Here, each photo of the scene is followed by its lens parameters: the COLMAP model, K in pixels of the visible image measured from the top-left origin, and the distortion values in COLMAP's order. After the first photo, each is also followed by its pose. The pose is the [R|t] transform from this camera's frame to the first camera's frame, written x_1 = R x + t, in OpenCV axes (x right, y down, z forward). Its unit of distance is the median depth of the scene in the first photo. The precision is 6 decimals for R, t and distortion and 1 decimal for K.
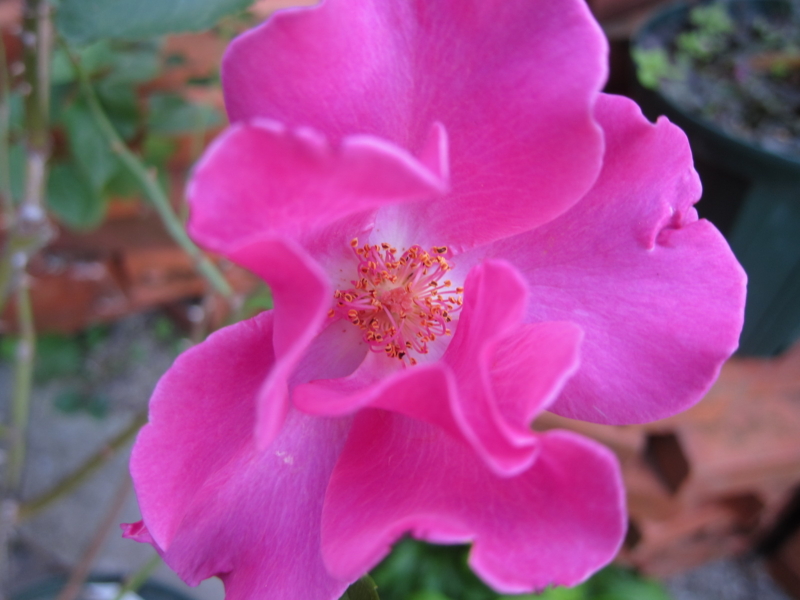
lens RADIAL K [[659.3, 0, 400.0], [0, 659.3, 300.0], [0, 0, 1]] dist [-0.036329, 0.000740]
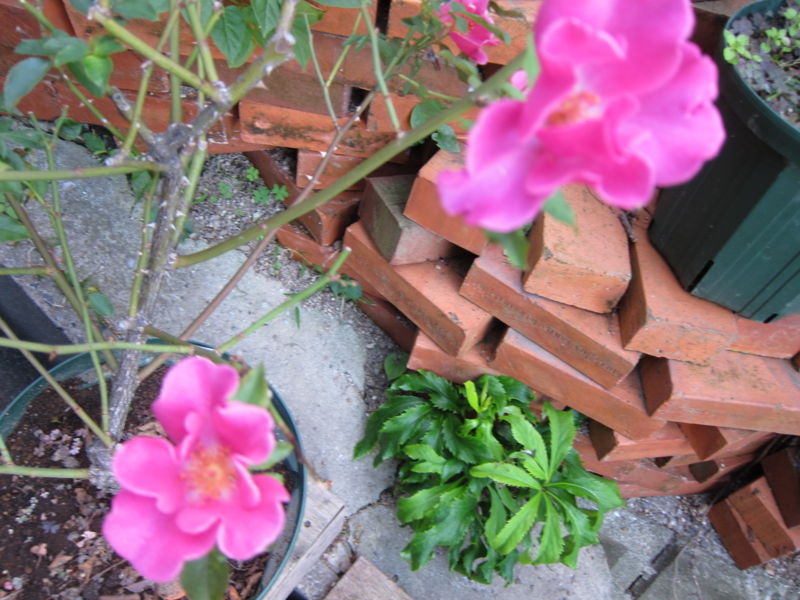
lens RADIAL K [[659.3, 0, 400.0], [0, 659.3, 300.0], [0, 0, 1]] dist [-0.036329, 0.000740]
pose [[0.968951, 0.246495, -0.019345, -0.064924], [-0.242684, 0.963102, 0.116356, 0.087965], [0.047312, -0.108049, 0.993019, -0.232920]]
